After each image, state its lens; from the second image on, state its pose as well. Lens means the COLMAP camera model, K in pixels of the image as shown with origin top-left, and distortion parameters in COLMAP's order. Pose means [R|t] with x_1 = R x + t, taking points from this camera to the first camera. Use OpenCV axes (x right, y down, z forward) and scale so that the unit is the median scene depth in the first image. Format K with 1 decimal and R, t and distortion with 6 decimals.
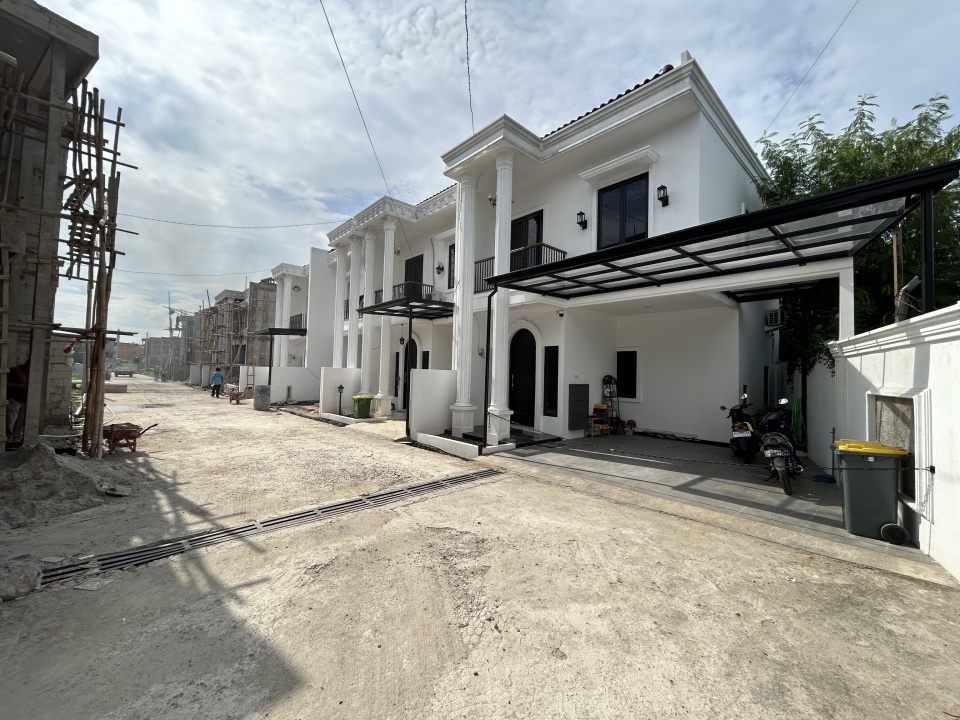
lens RADIAL K [[386.7, 0, 479.0], [0, 386.7, 368.3], [0, 0, 1]] dist [0.009170, -0.000014]
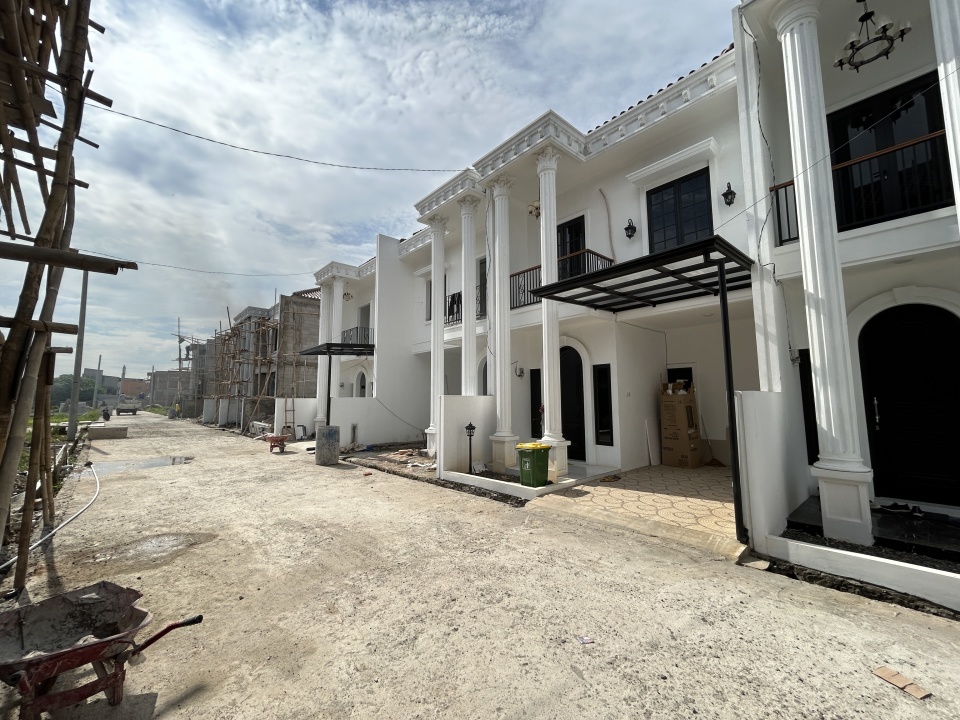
lens RADIAL K [[390.7, 0, 477.9], [0, 390.7, 358.4], [0, 0, 1]] dist [-0.000774, 0.000657]
pose [[0.999387, -0.033656, -0.009671, -0.108159], [0.032660, 0.995468, -0.089317, -0.000904], [0.012633, 0.088946, 0.995956, 0.123513]]
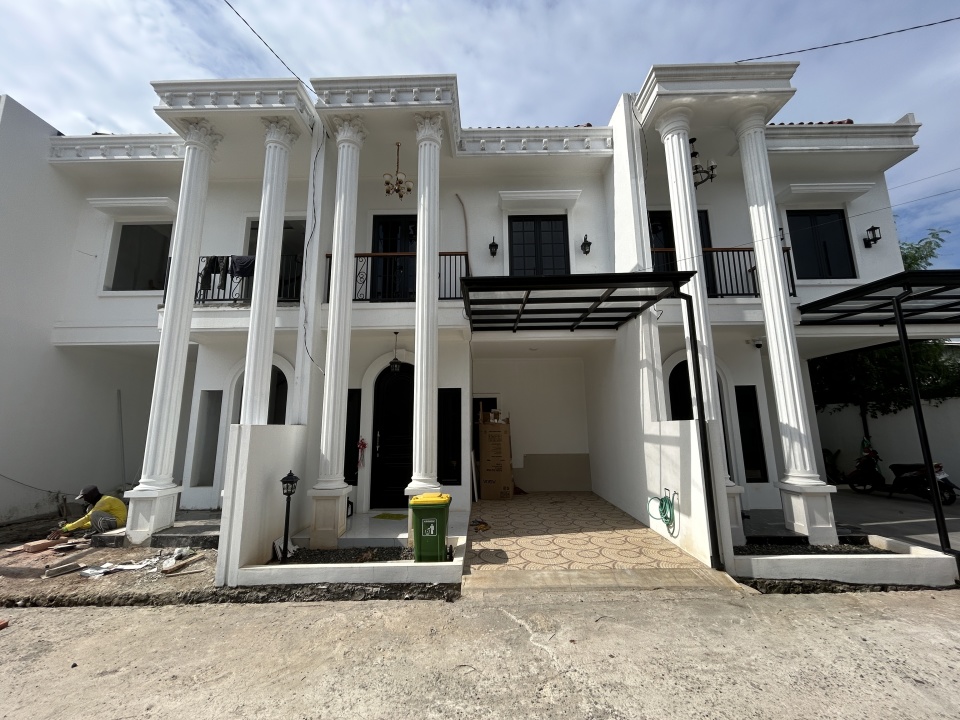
lens RADIAL K [[390.7, 0, 477.9], [0, 390.7, 358.4], [0, 0, 1]] dist [-0.000774, 0.000657]
pose [[0.680829, 0.092105, 0.726628, -0.164906], [0.019083, 0.989495, -0.143305, -0.001895], [-0.732194, 0.111432, 0.671919, 0.199688]]
